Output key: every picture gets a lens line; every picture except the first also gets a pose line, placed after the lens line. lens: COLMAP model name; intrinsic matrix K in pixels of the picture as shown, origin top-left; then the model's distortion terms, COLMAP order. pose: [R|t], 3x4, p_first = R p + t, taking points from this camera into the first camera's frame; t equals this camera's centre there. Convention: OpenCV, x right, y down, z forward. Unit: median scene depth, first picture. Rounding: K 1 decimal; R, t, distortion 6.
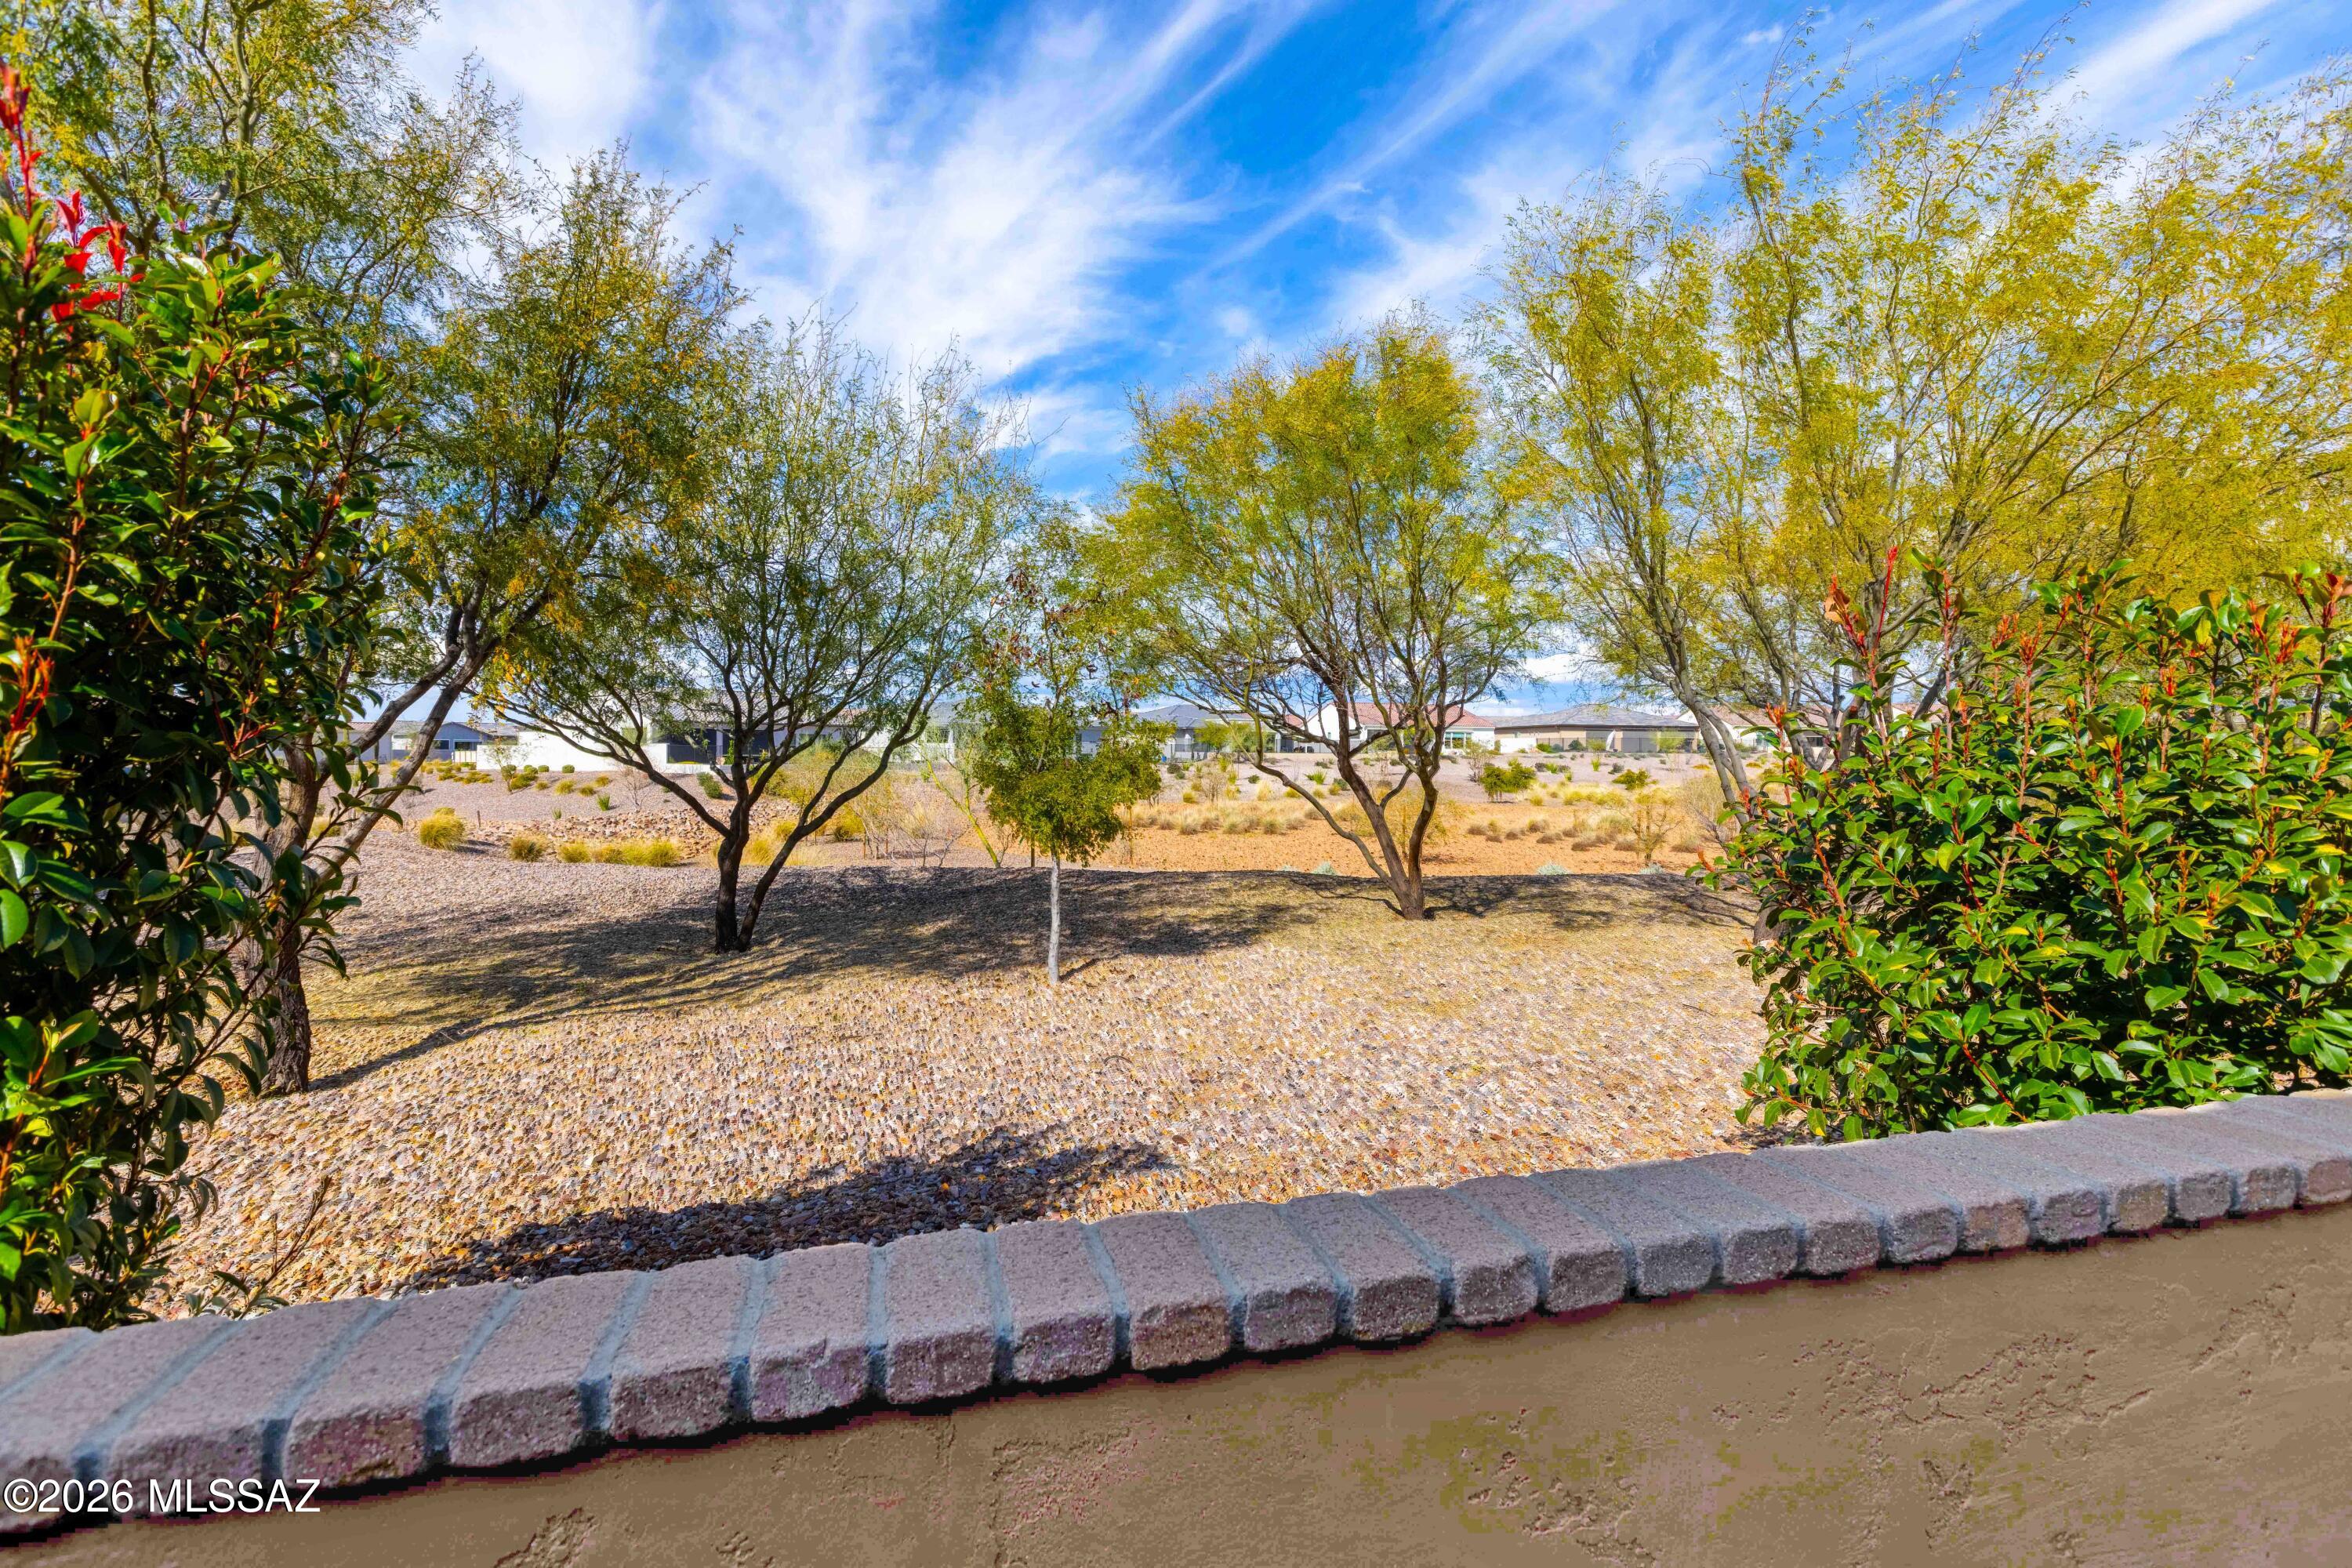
lens RADIAL K [[1105.3, 0, 1186.8], [0, 1105.3, 771.9], [0, 0, 1]] dist [0.003714, 0.000032]
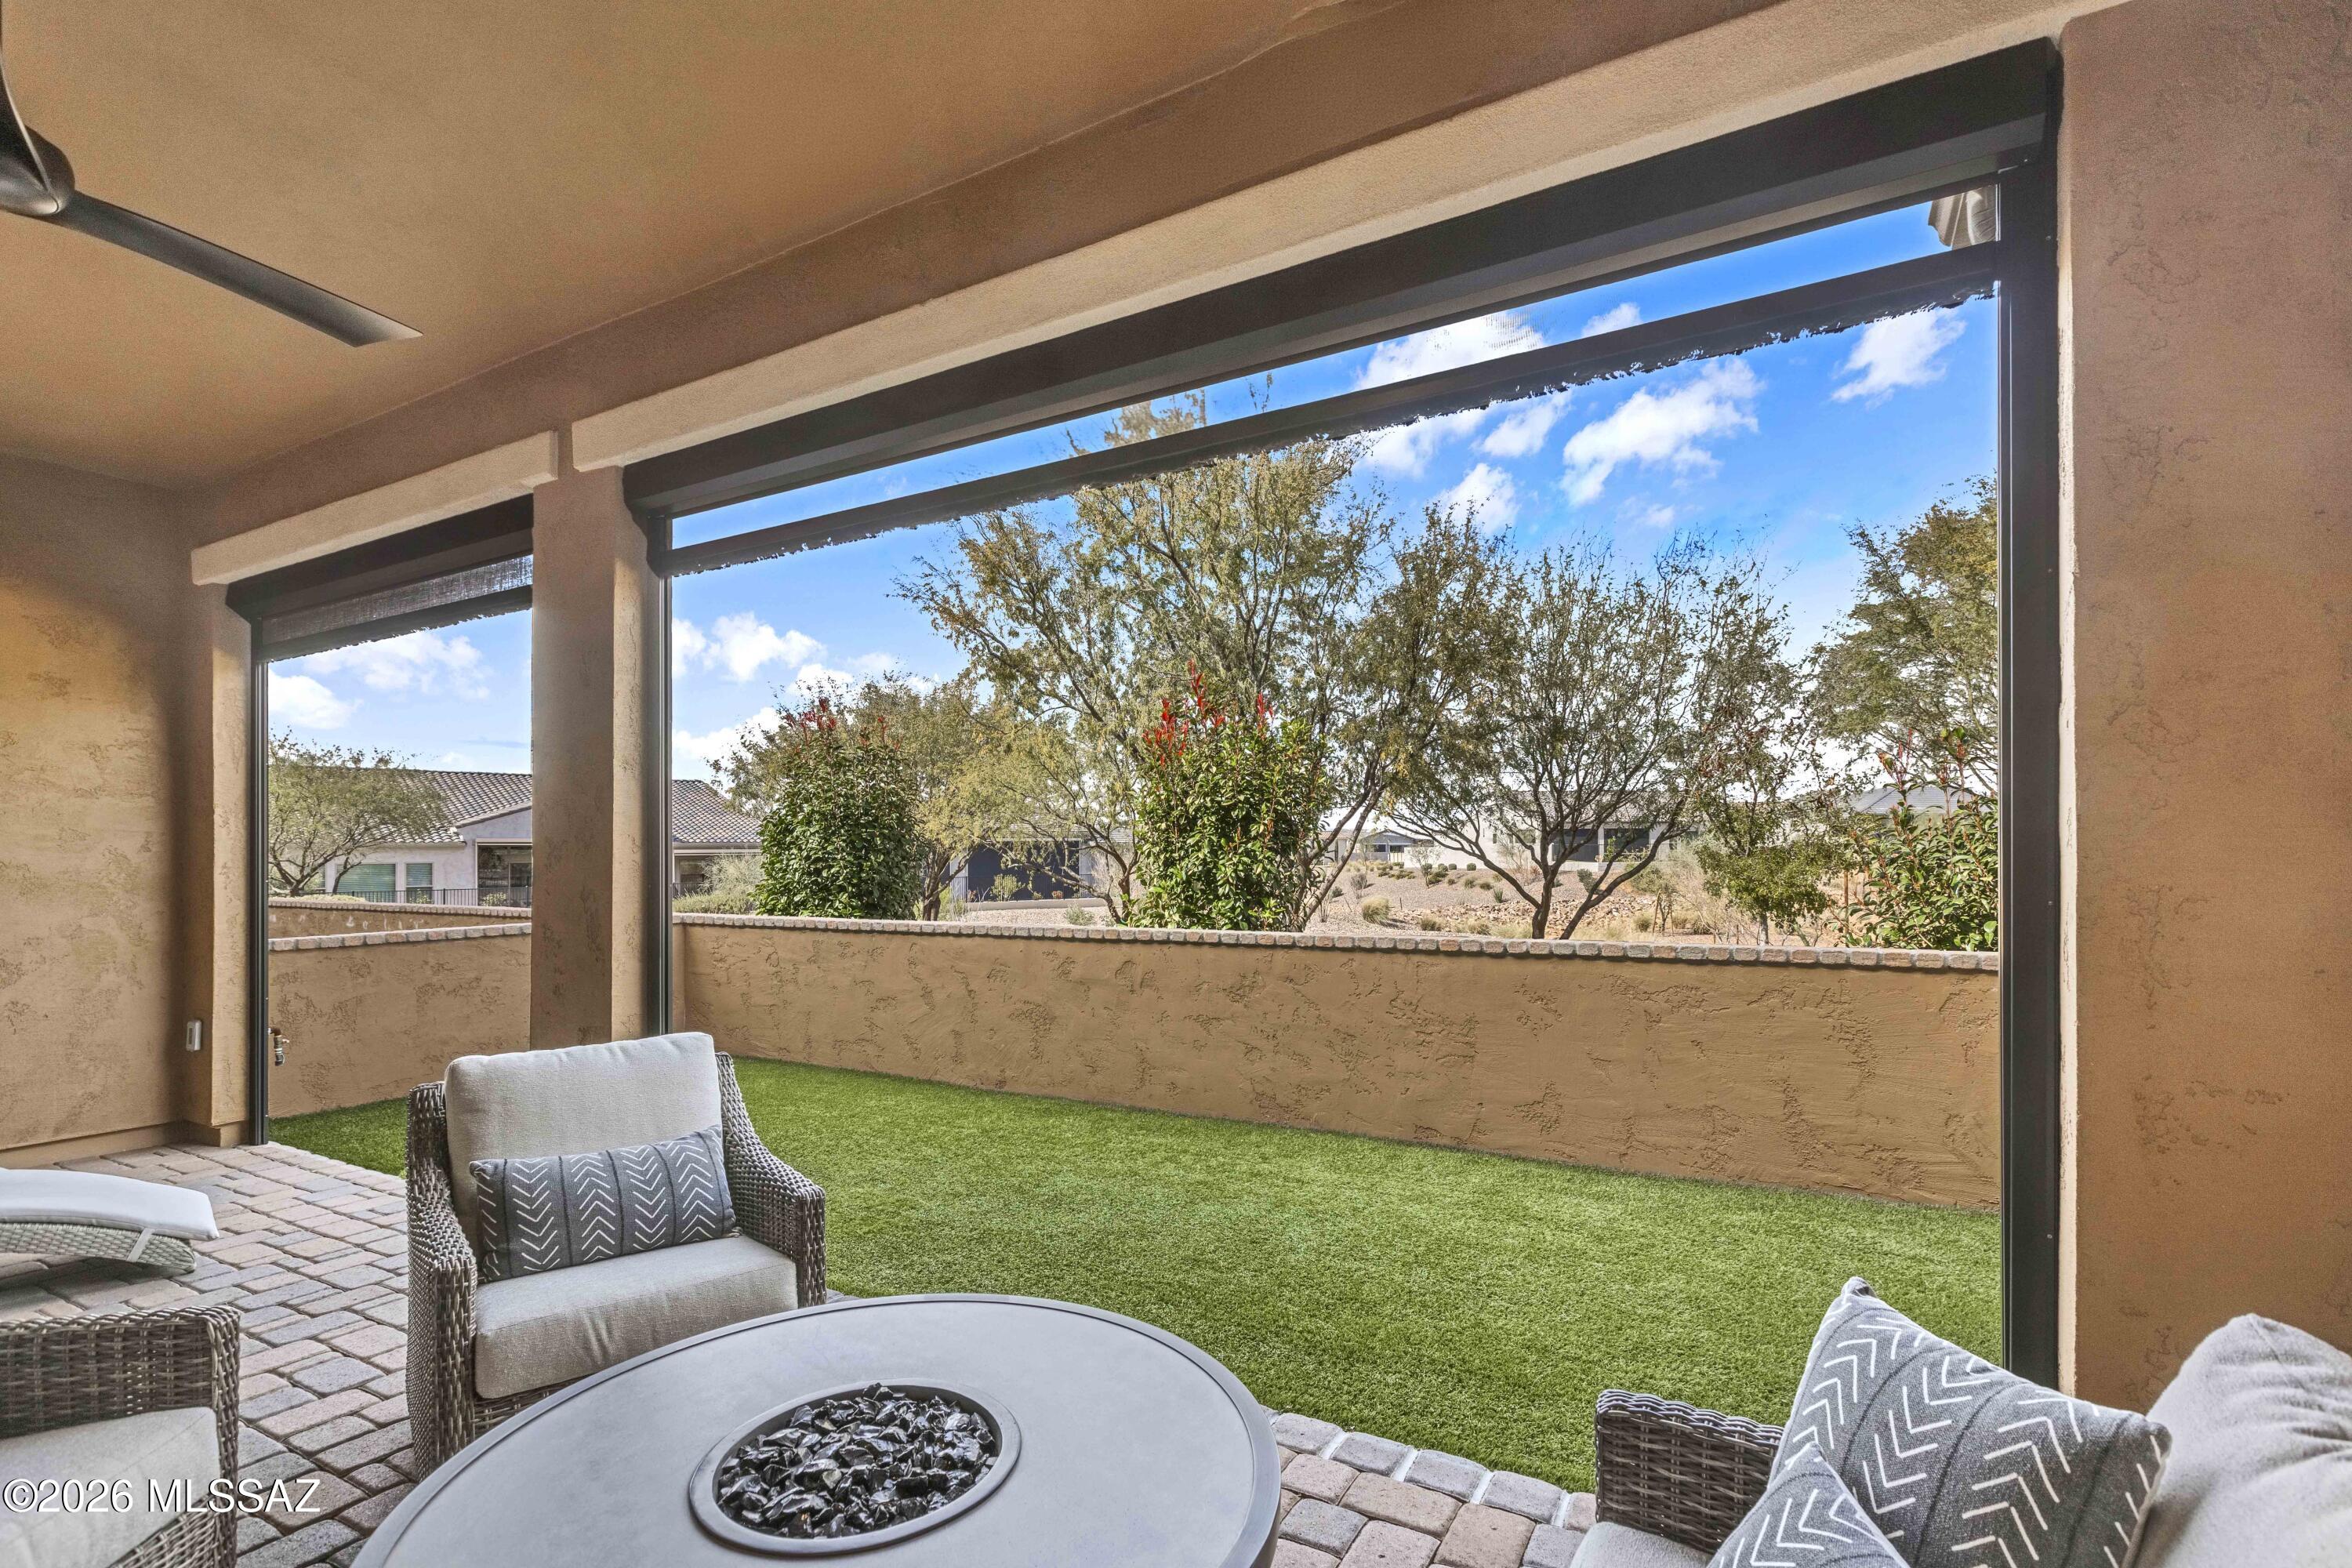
lens RADIAL K [[1105.3, 0, 1139.7], [0, 1105.3, 850.8], [0, 0, 1]] dist [0.003714, 0.000032]
pose [[0.693111, -0.015169, -0.720671, 0.203262], [0.002933, 0.999830, -0.018224, 0.009555], [0.720825, 0.010517, 0.693038, -0.276083]]
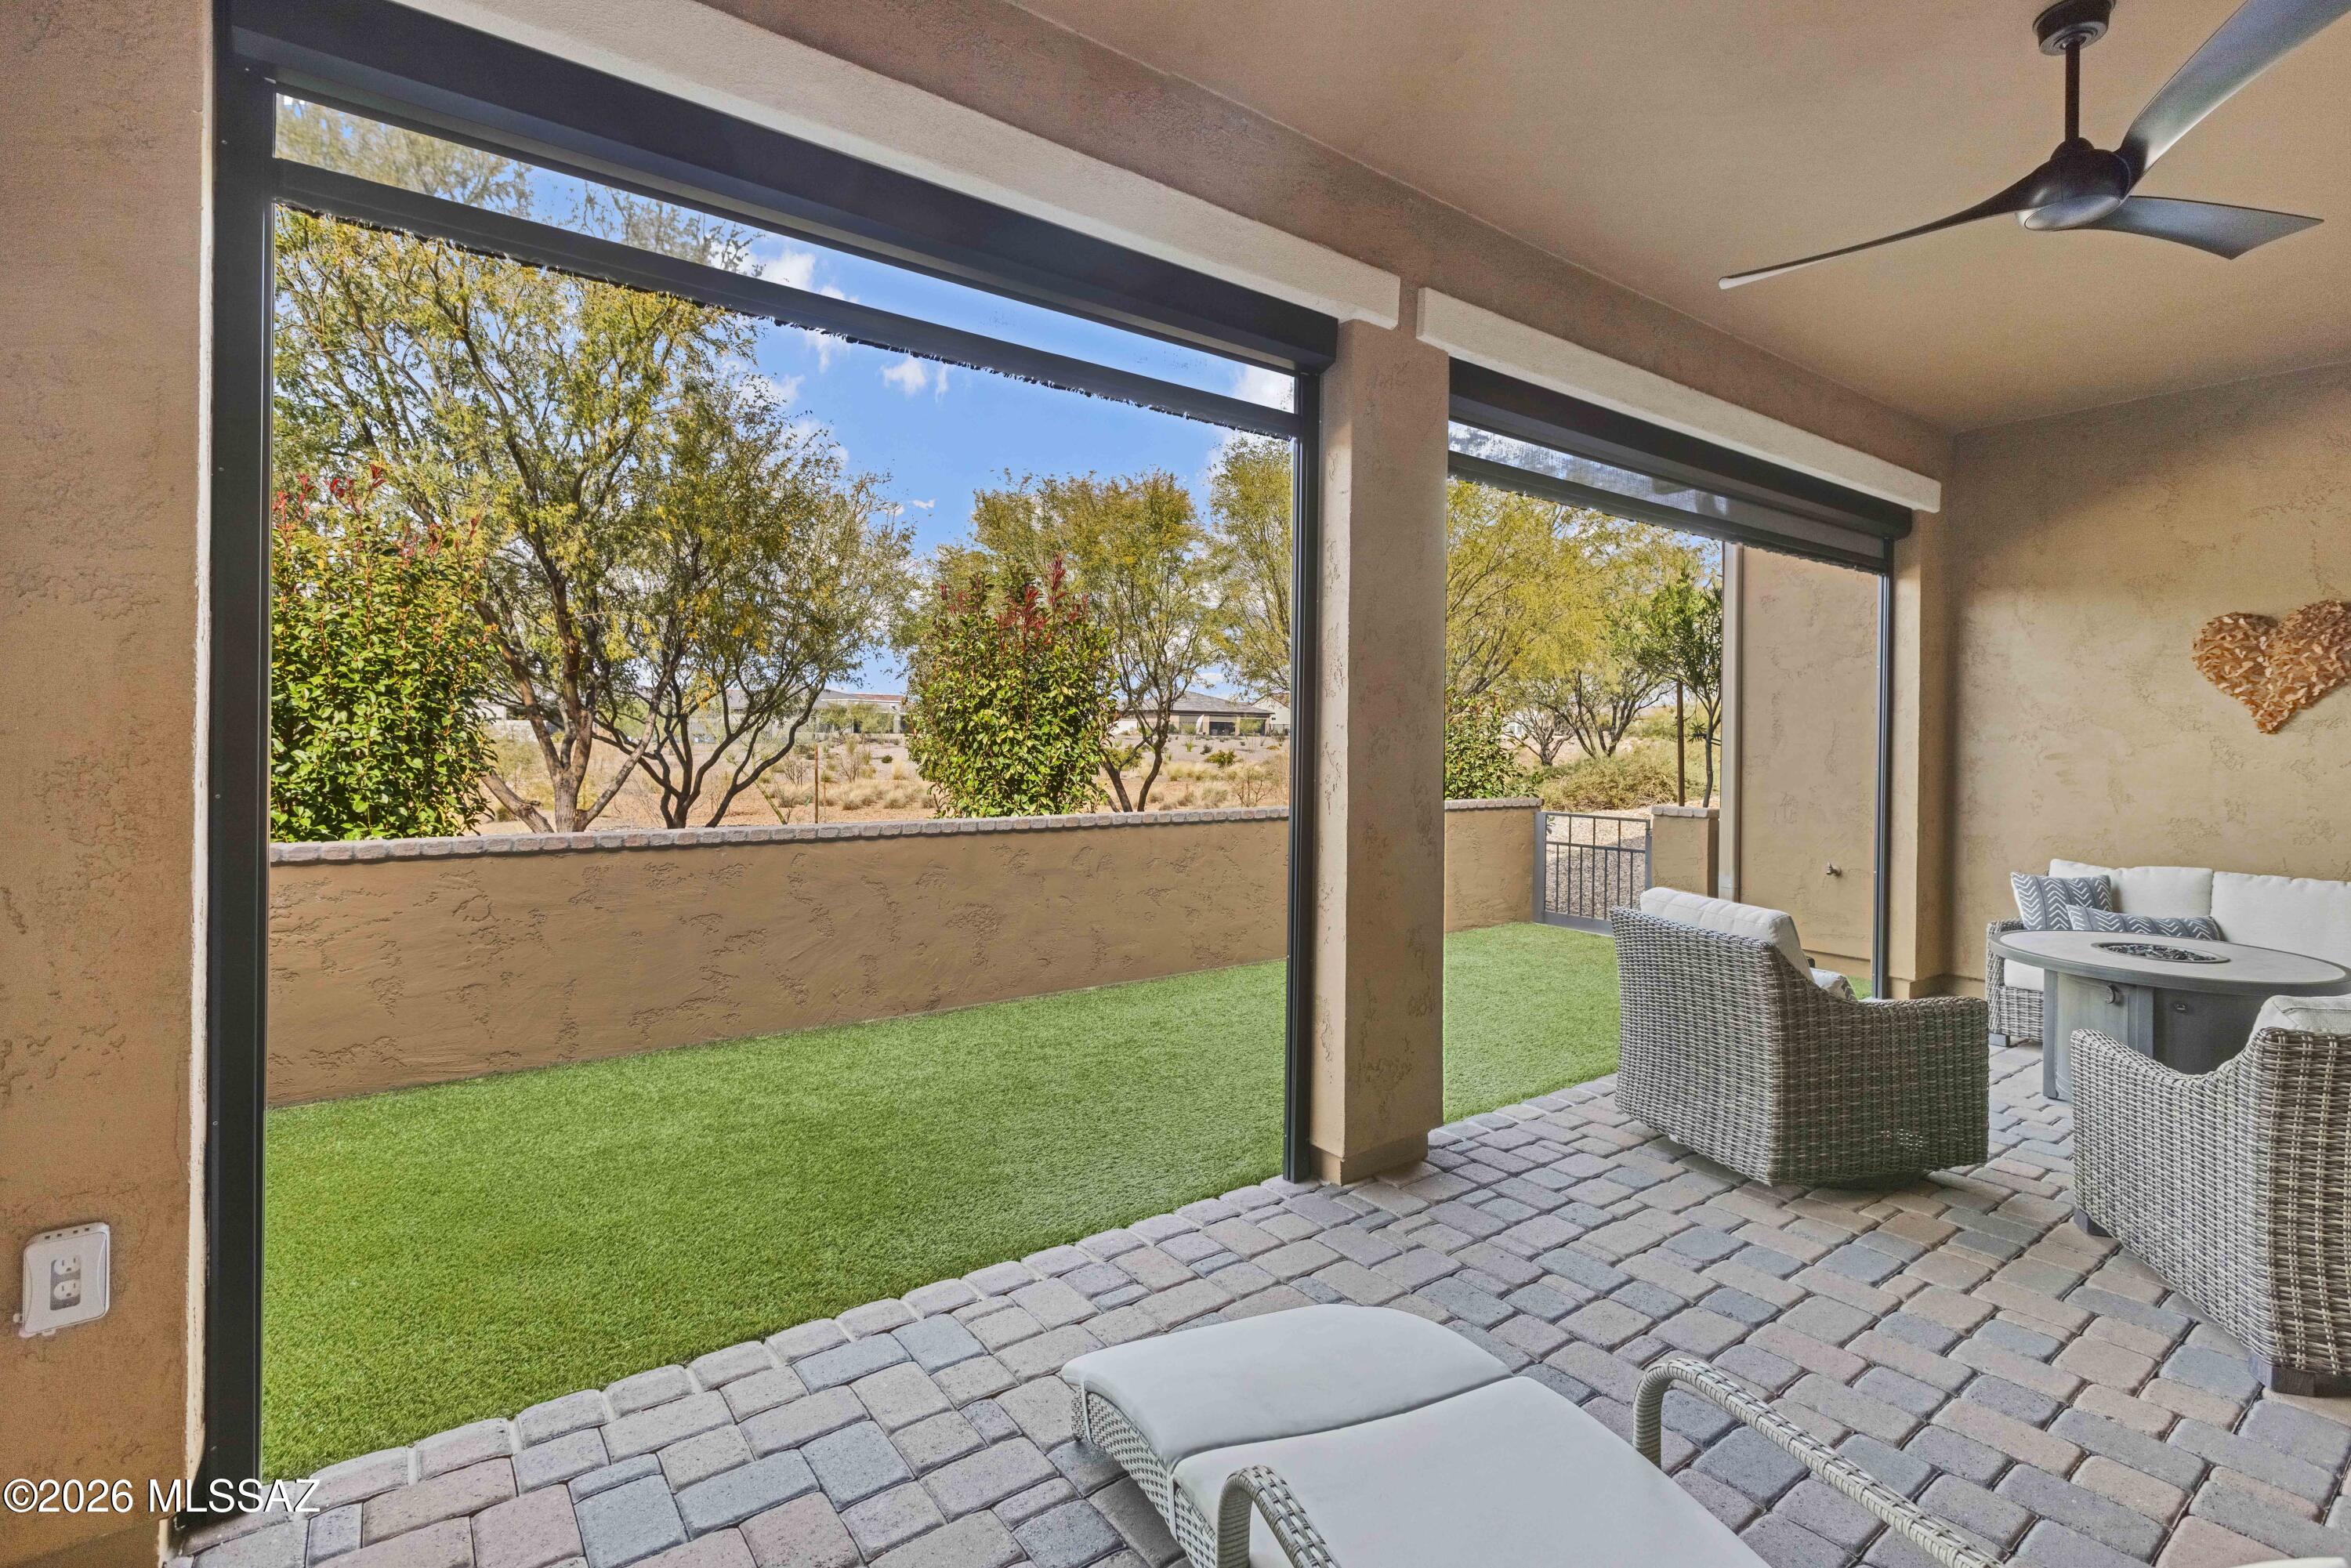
lens RADIAL K [[1104.8, 0, 1194.1], [0, 1104.8, 737.6], [0, 0, 1]] dist [0.003714, 0.000032]
pose [[0.933476, 0.003288, 0.358626, -0.253908], [0.001938, 0.999897, -0.014213, 0.007224], [-0.358636, 0.013963, 0.933373, -0.415280]]
